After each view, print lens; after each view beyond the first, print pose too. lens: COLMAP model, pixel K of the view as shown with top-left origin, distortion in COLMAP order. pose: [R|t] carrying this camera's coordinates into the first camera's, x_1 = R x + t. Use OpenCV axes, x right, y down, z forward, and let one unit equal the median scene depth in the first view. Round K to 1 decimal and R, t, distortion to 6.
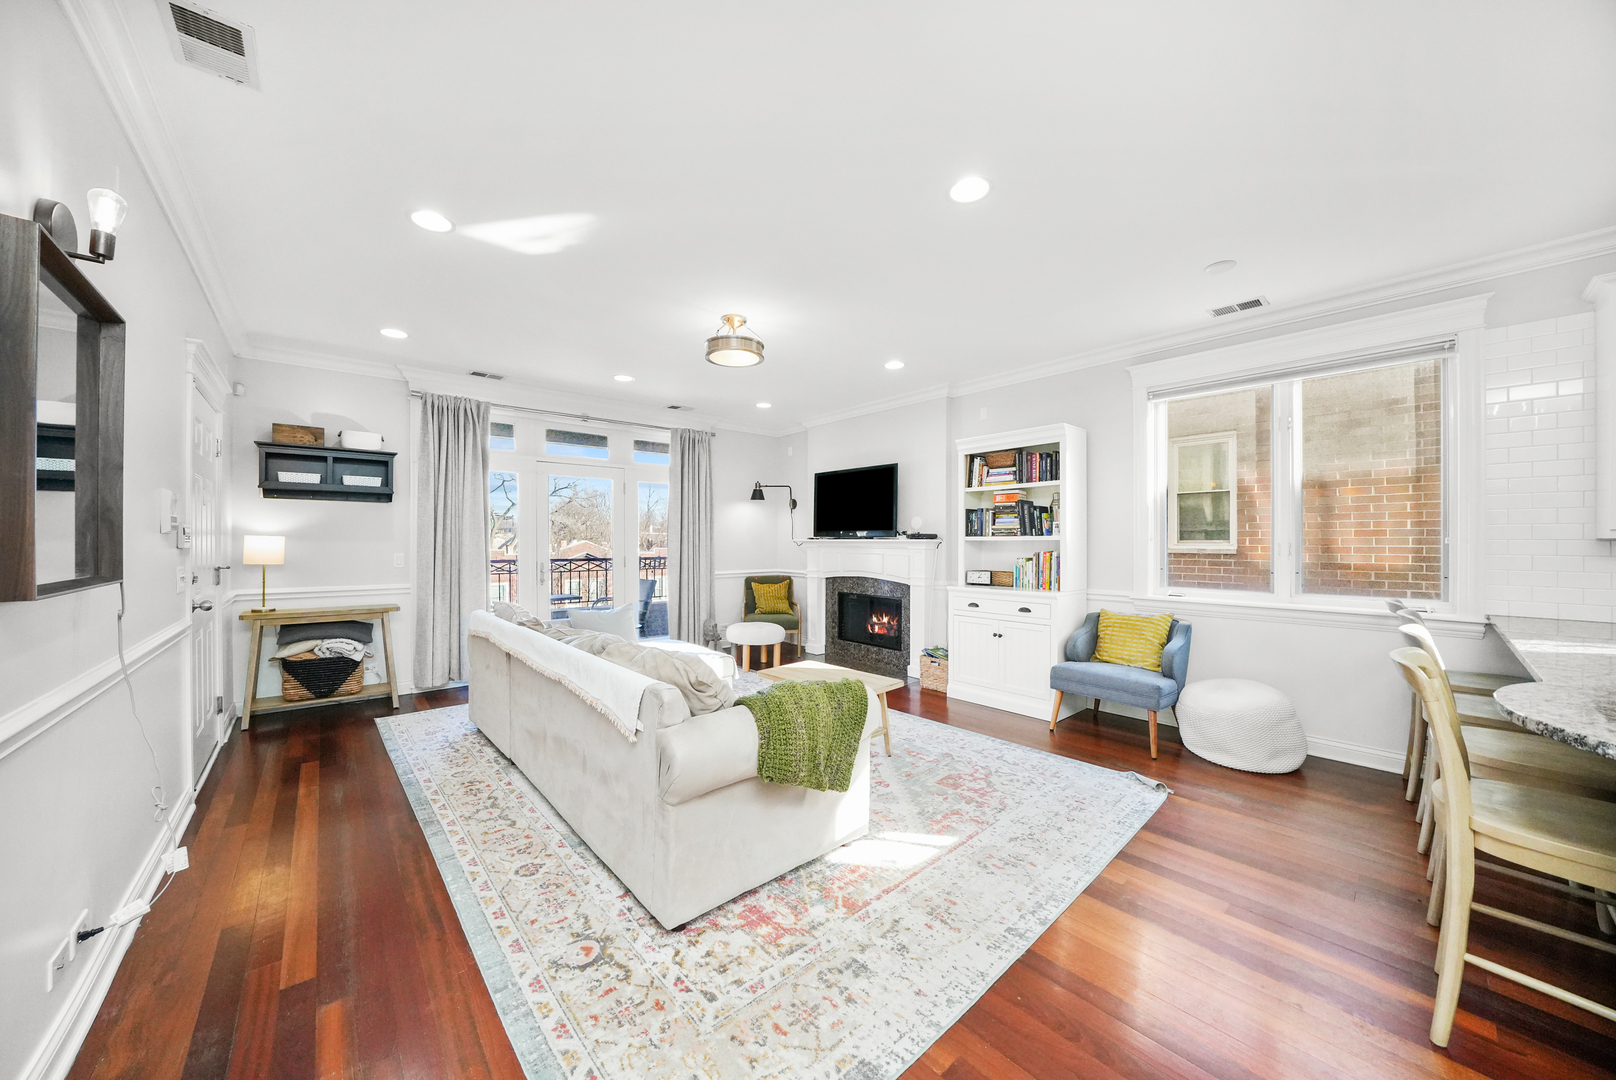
lens RADIAL K [[560.1, 0, 803.0], [0, 560.1, 541.4], [0, 0, 1]] dist [-0.022652, 0.000069]
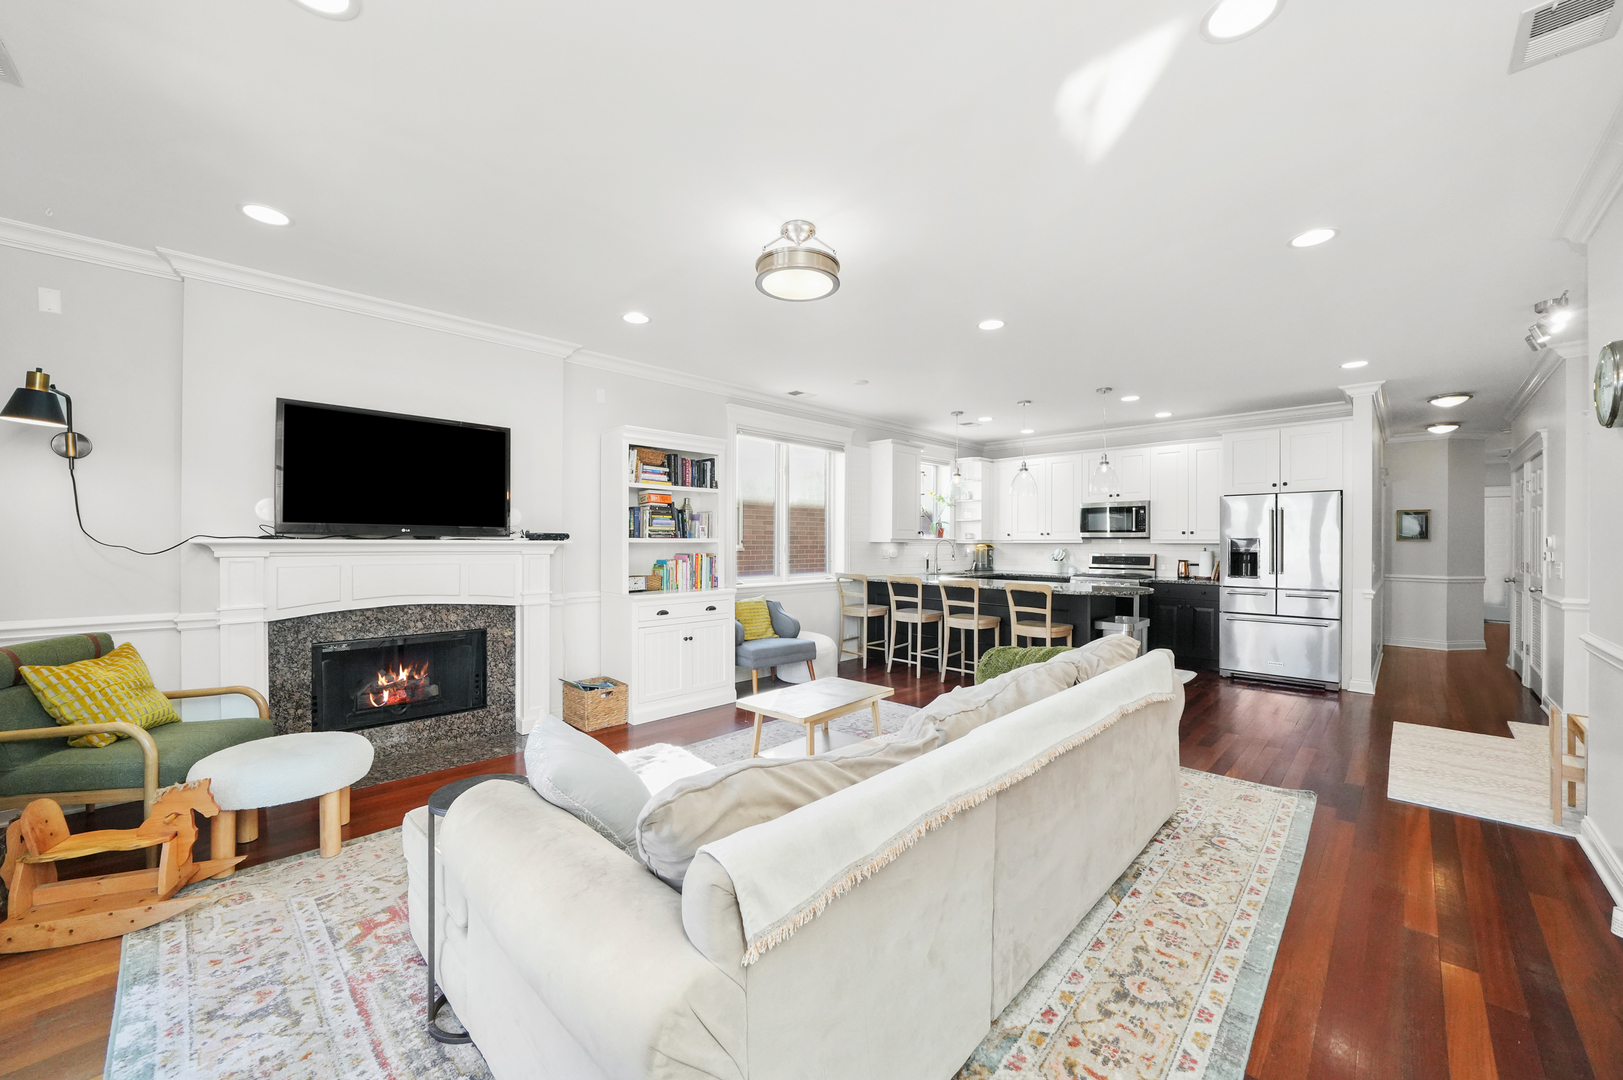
lens RADIAL K [[608.9, 0, 805.6], [0, 608.9, 540.4], [0, 0, 1]] dist [-0.015341, 0.000108]
pose [[-0.069201, 0.003134, 0.997598, -0.708930], [-0.002328, 0.999992, -0.003303, -0.002510], [-0.997600, -0.002551, -0.069193, 0.832802]]
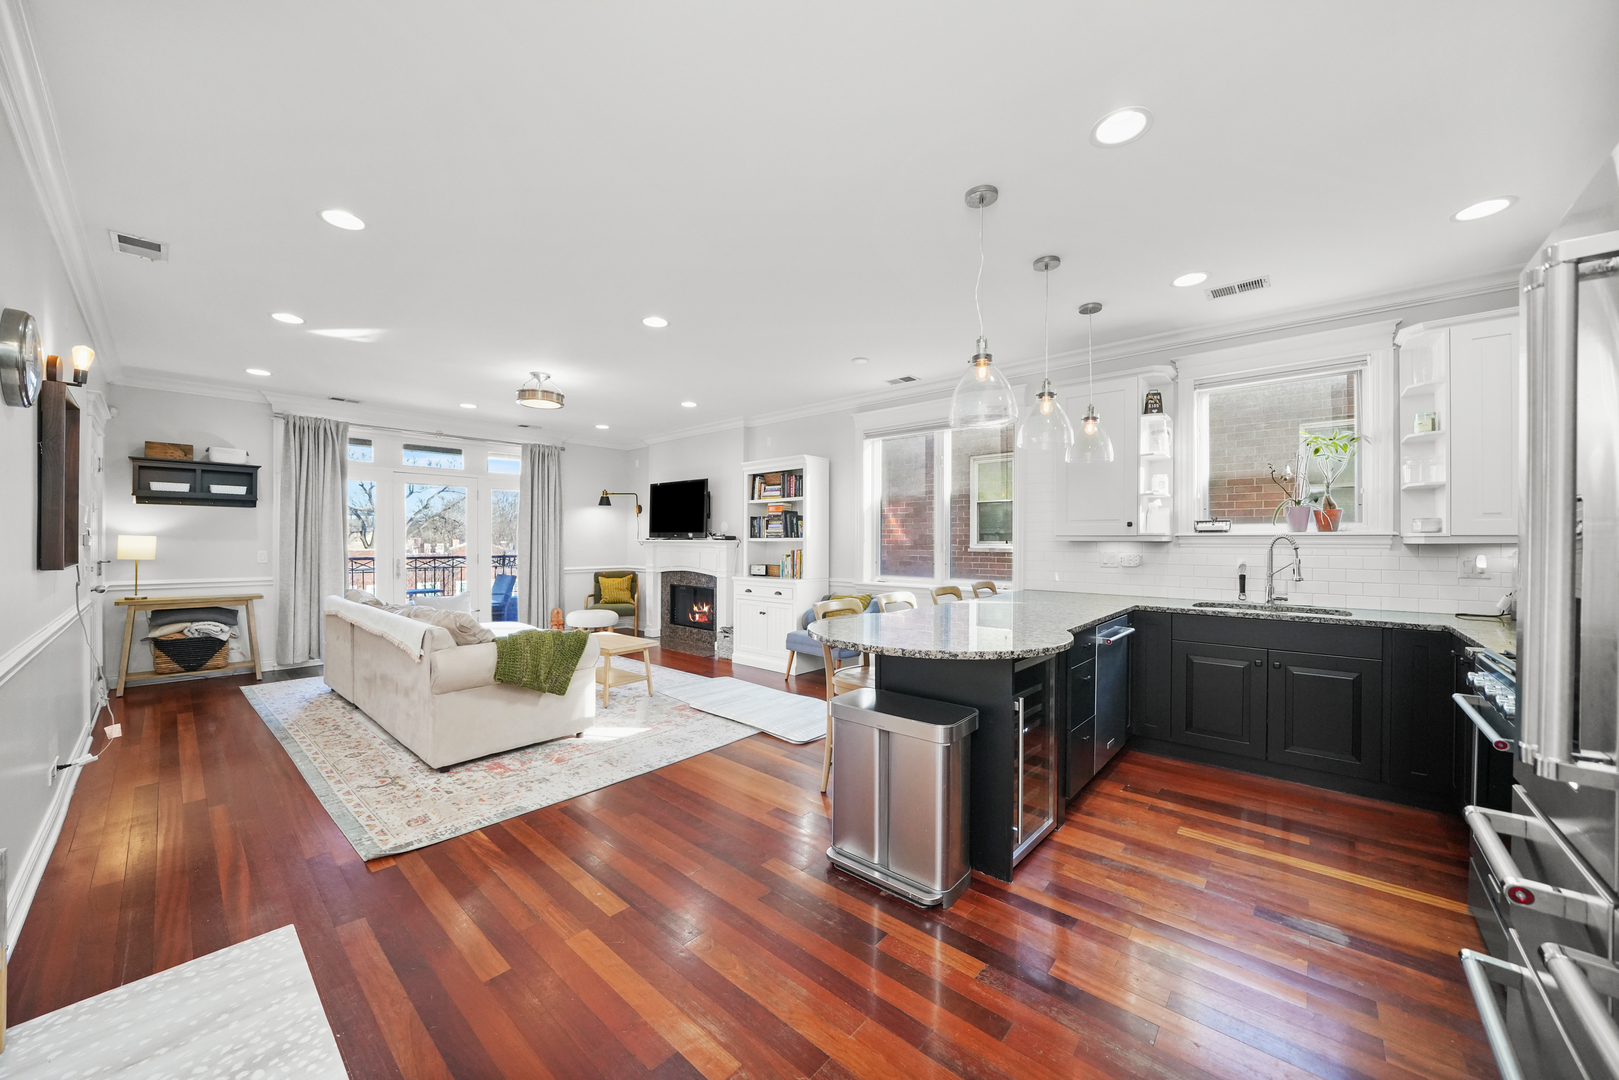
lens RADIAL K [[579.8, 0, 805.0], [0, 579.8, 541.4], [0, 0, 1]] dist [-0.018172, 0.000321]
pose [[0.991494, 0.002921, 0.130120, 0.259433], [-0.002904, 0.999996, -0.000324, -0.001100], [-0.130121, -0.000057, 0.991498, -0.357624]]
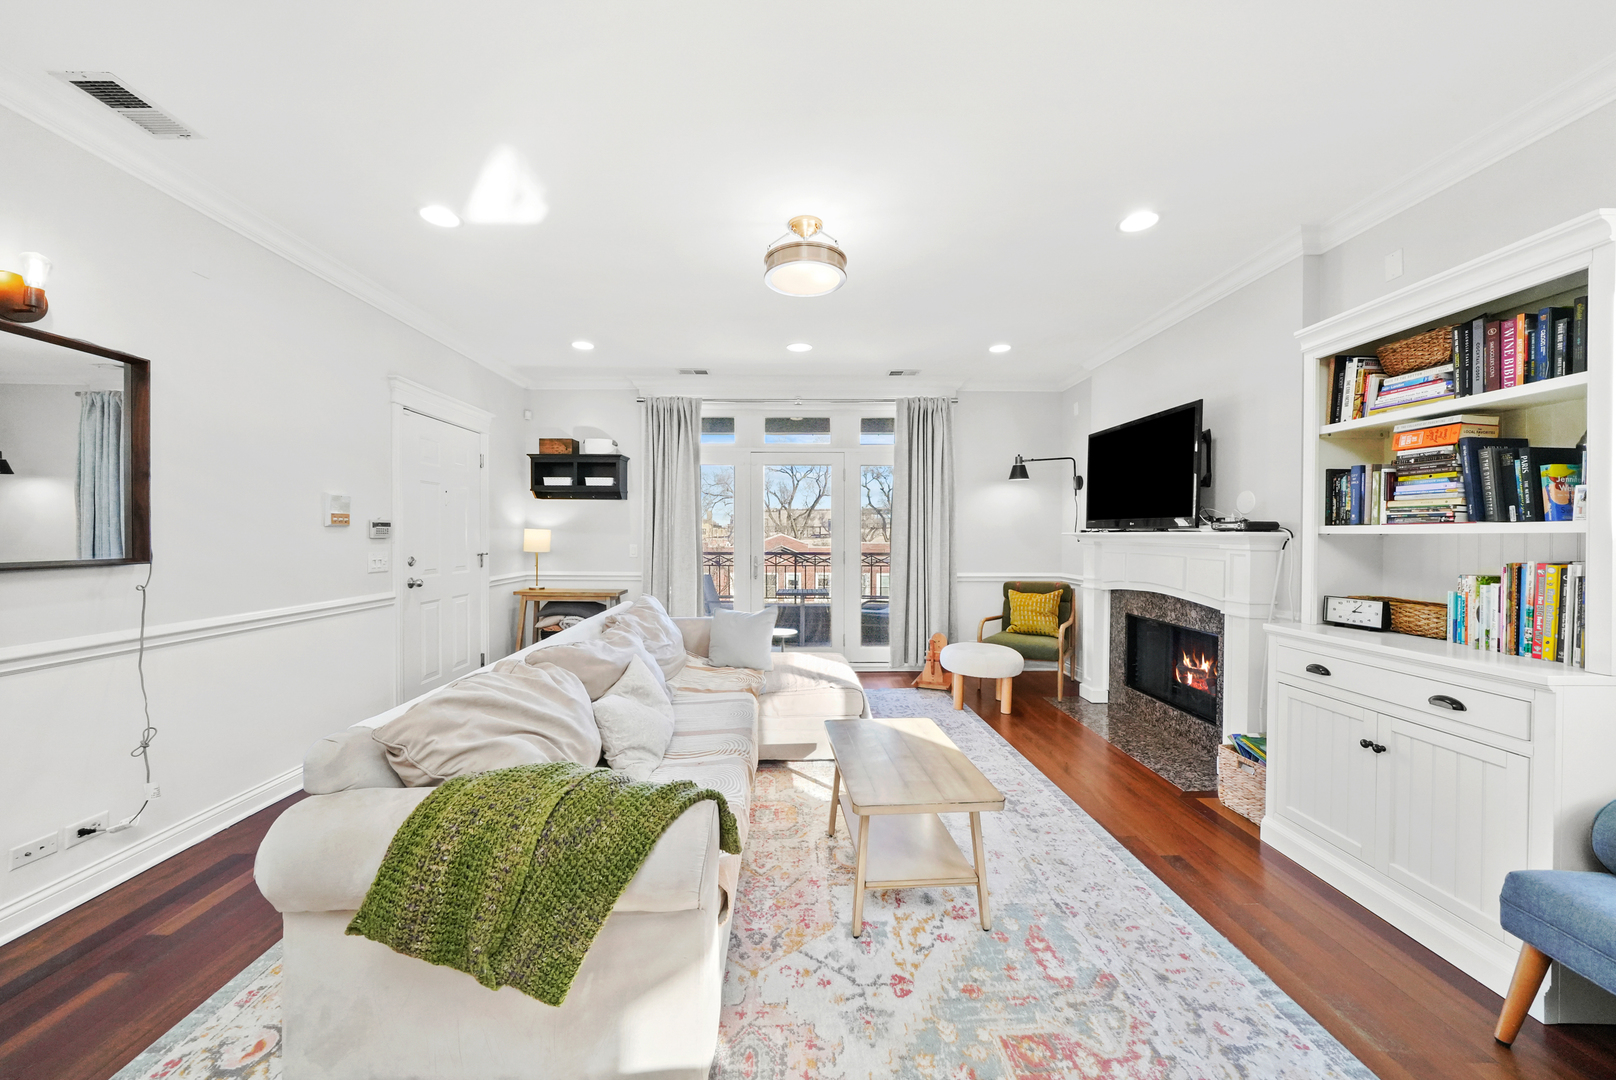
lens RADIAL K [[571.3, 0, 796.8], [0, 571.3, 538.9], [0, 0, 1]] dist [-0.009123, 0.000014]
pose [[0.762006, 0.007063, -0.647531, 0.277788], [-0.003286, 0.999970, 0.007041, 0.000814], [0.647562, -0.003237, 0.762006, 0.344858]]
